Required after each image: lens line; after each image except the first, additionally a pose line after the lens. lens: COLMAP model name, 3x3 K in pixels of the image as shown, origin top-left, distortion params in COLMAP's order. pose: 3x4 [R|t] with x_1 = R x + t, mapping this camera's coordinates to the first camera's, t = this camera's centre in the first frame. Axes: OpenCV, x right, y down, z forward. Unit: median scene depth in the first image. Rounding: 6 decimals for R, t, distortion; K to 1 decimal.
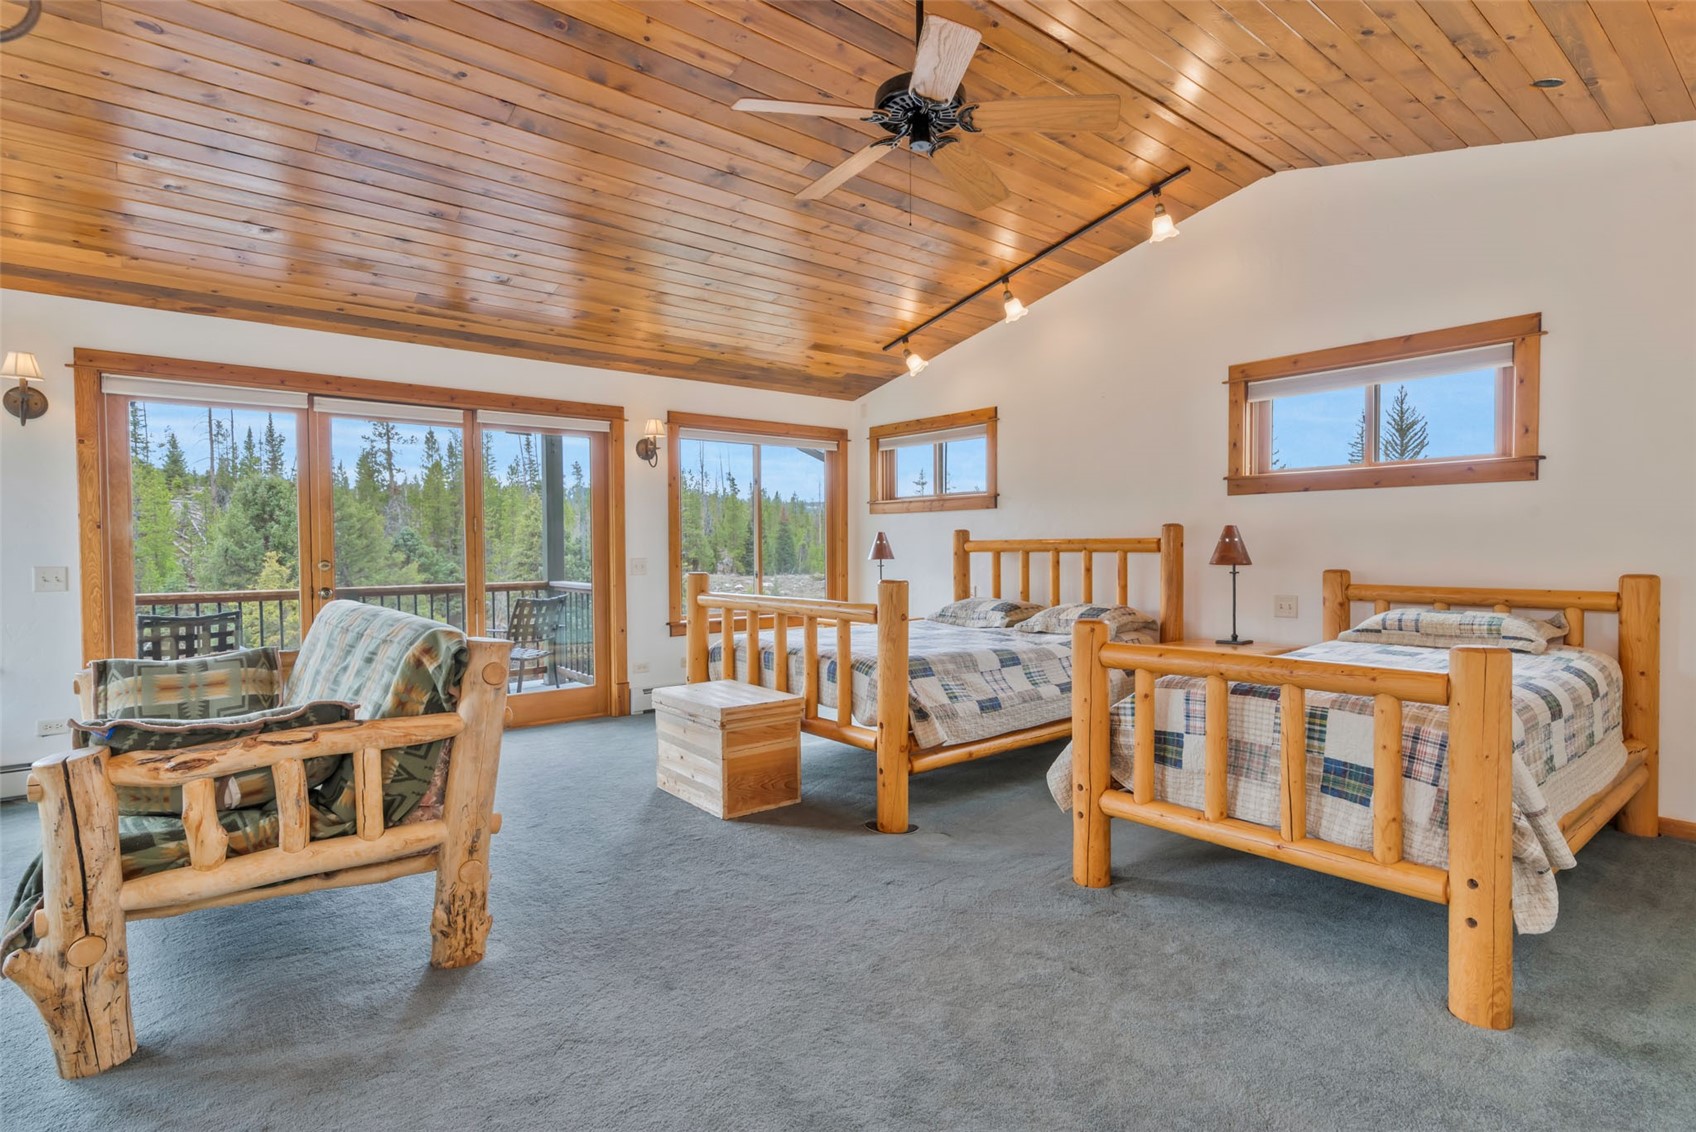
lens RADIAL K [[848.5, 0, 851.2], [0, 848.5, 568.8], [0, 0, 1]] dist [0.001913, -0.000956]
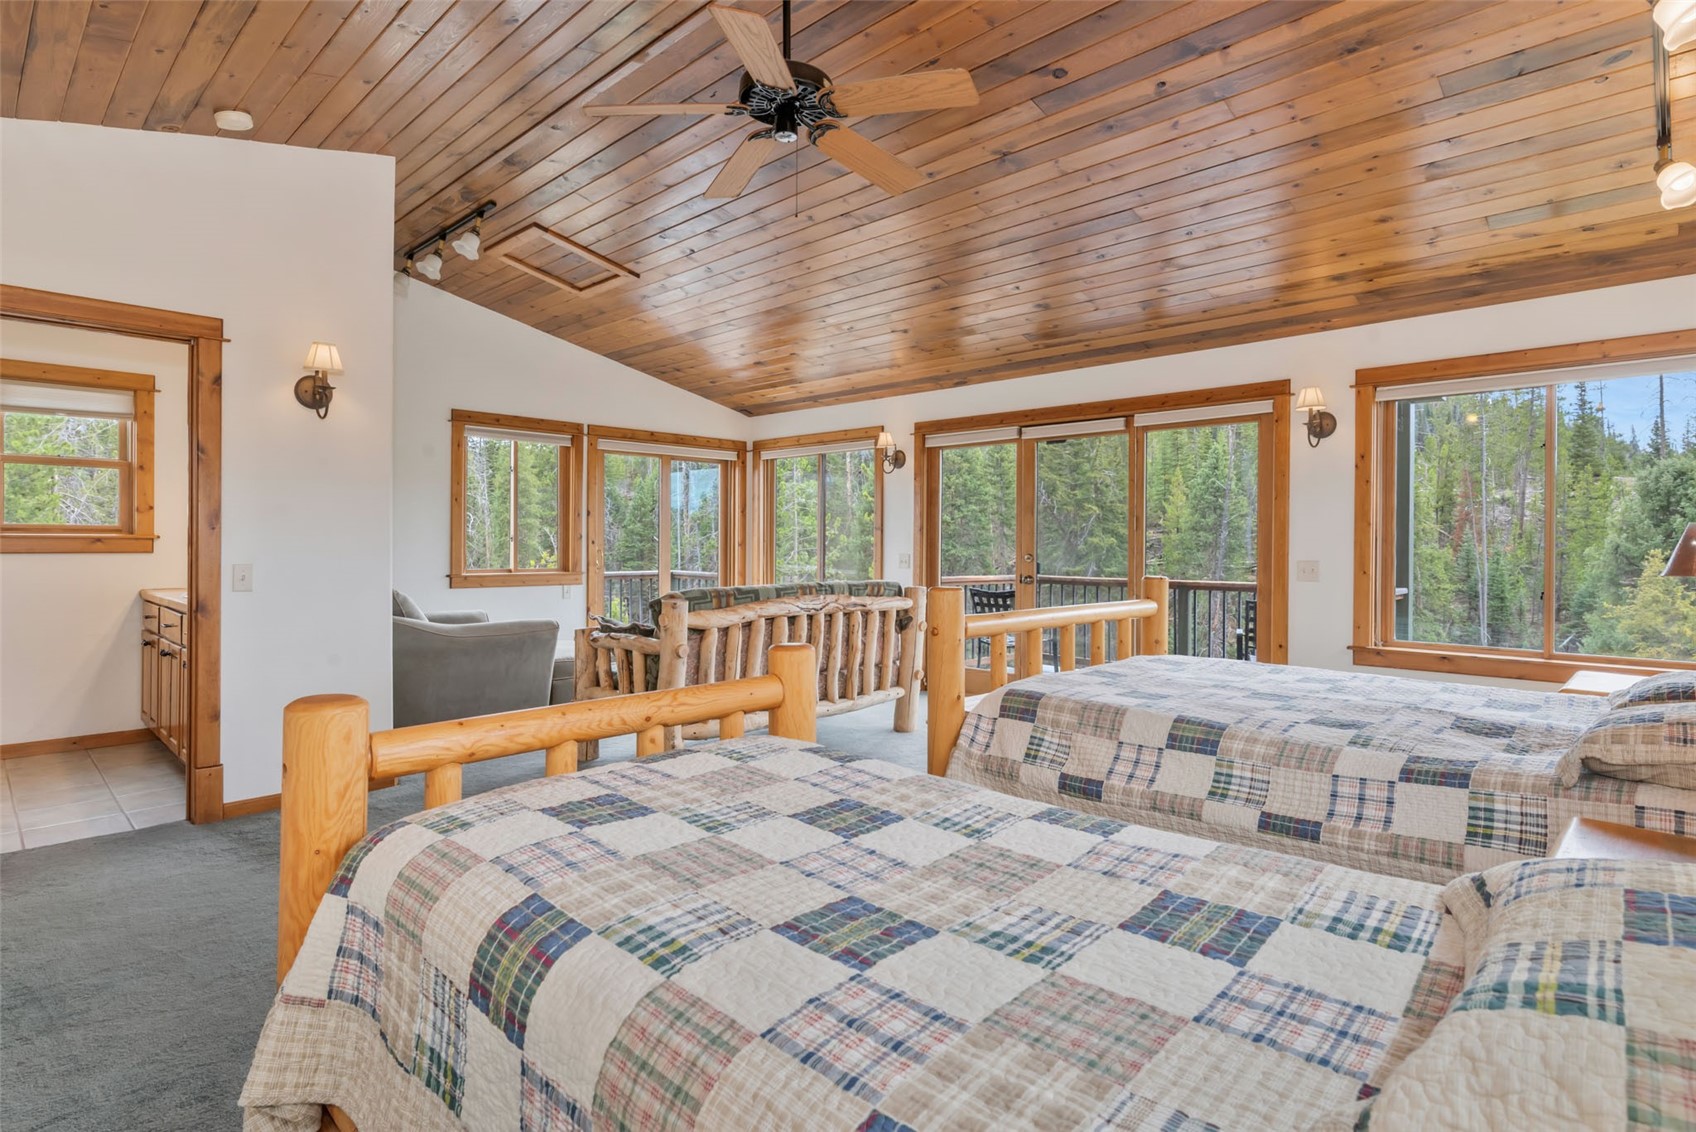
lens RADIAL K [[862.1, 0, 846.4], [0, 862.1, 546.9], [0, 0, 1]] dist [0.002304, 0.000090]
pose [[0.112923, 0.011433, -0.993538, 0.690798], [-0.032282, 0.999448, 0.007832, -0.023565], [0.993079, 0.031189, 0.113230, 0.622264]]
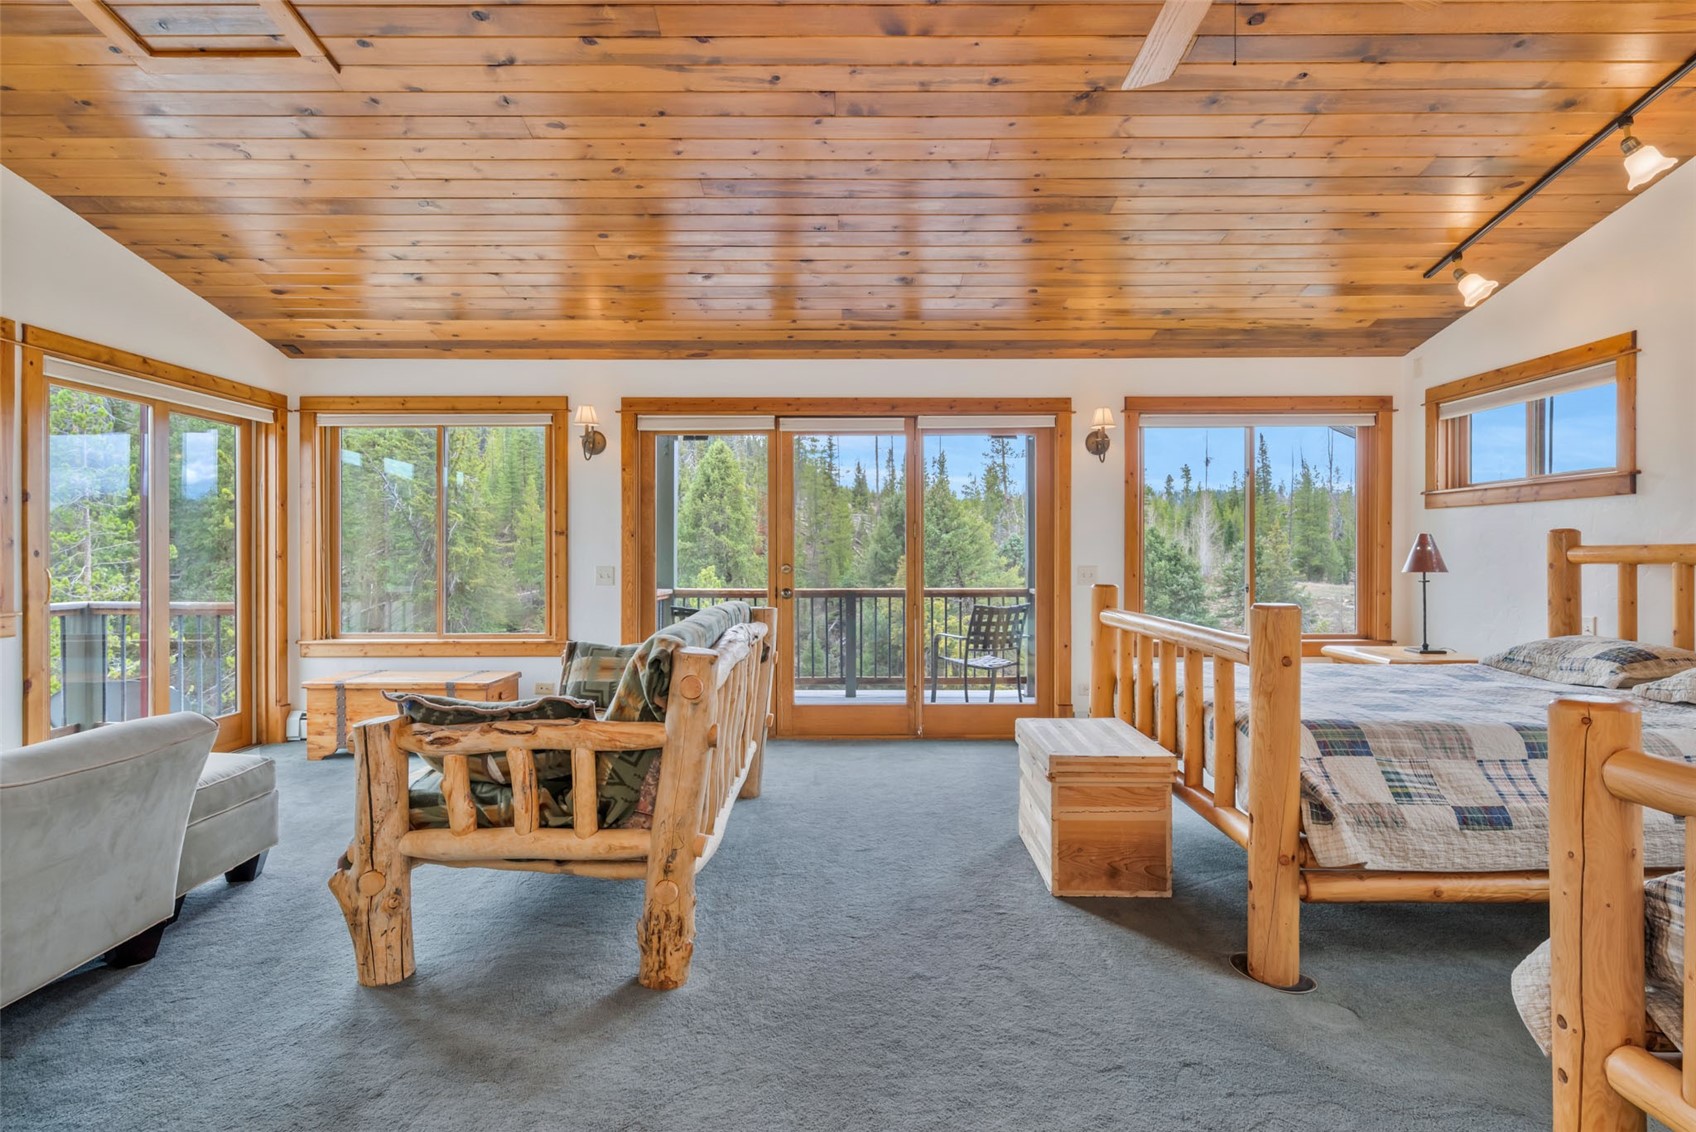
lens RADIAL K [[855.3, 0, 849.8], [0, 855.3, 556.6], [0, 0, 1]] dist [0.000895, 0.000436]
pose [[0.770165, 0.007383, -0.637801, 0.172131], [-0.020545, 0.999701, -0.013237, -0.006850], [0.637513, 0.023298, 0.770087, 0.202404]]
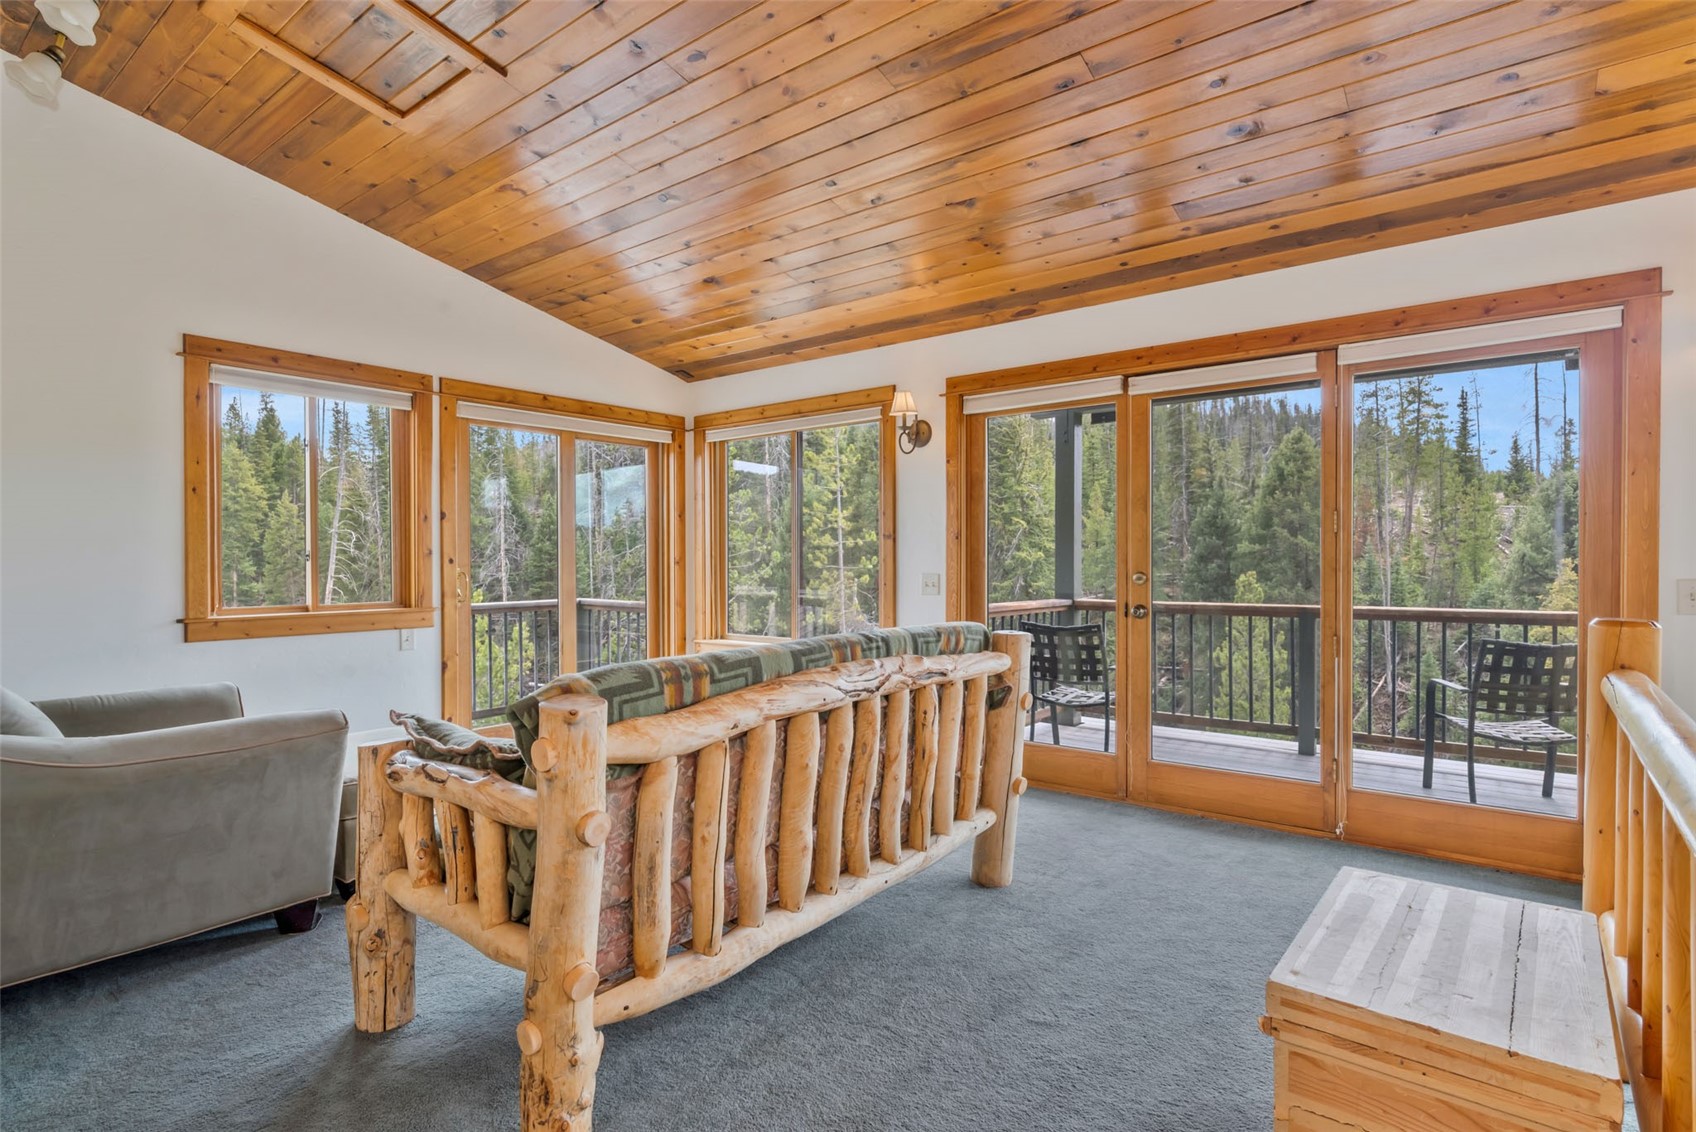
lens RADIAL K [[848.5, 0, 851.2], [0, 848.5, 568.8], [0, 0, 1]] dist [0.001913, -0.000956]
pose [[0.216955, 0.015814, -0.976053, 0.141986], [-0.022371, 0.999687, 0.011224, -0.017180], [0.975925, 0.019400, 0.217241, 0.583138]]
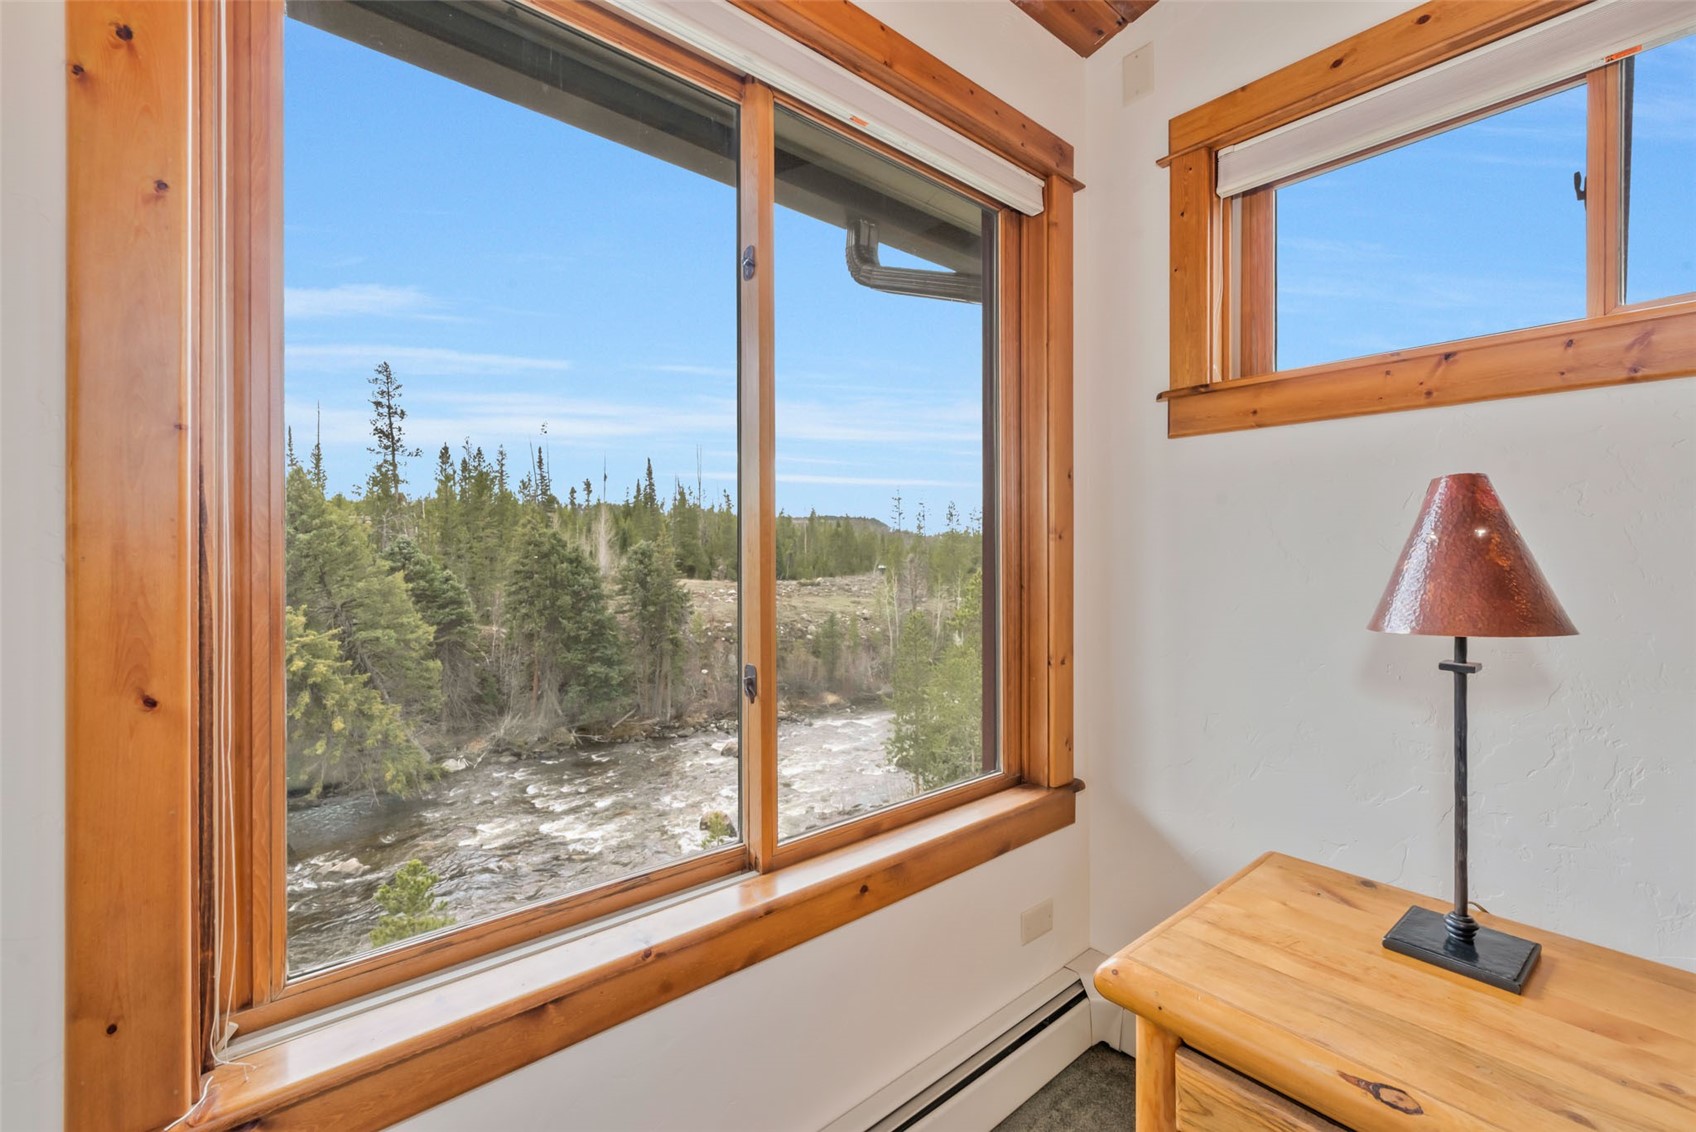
lens RADIAL K [[731.4, 0, 850.4], [0, 731.4, 556.8], [0, 0, 1]] dist [0.000702, 0.000025]
pose [[0.999624, 0.001965, 0.027343, -0.136613], [-0.001302, 0.999705, -0.024251, -0.031956], [-0.027382, 0.024206, 0.999332, 1.207371]]
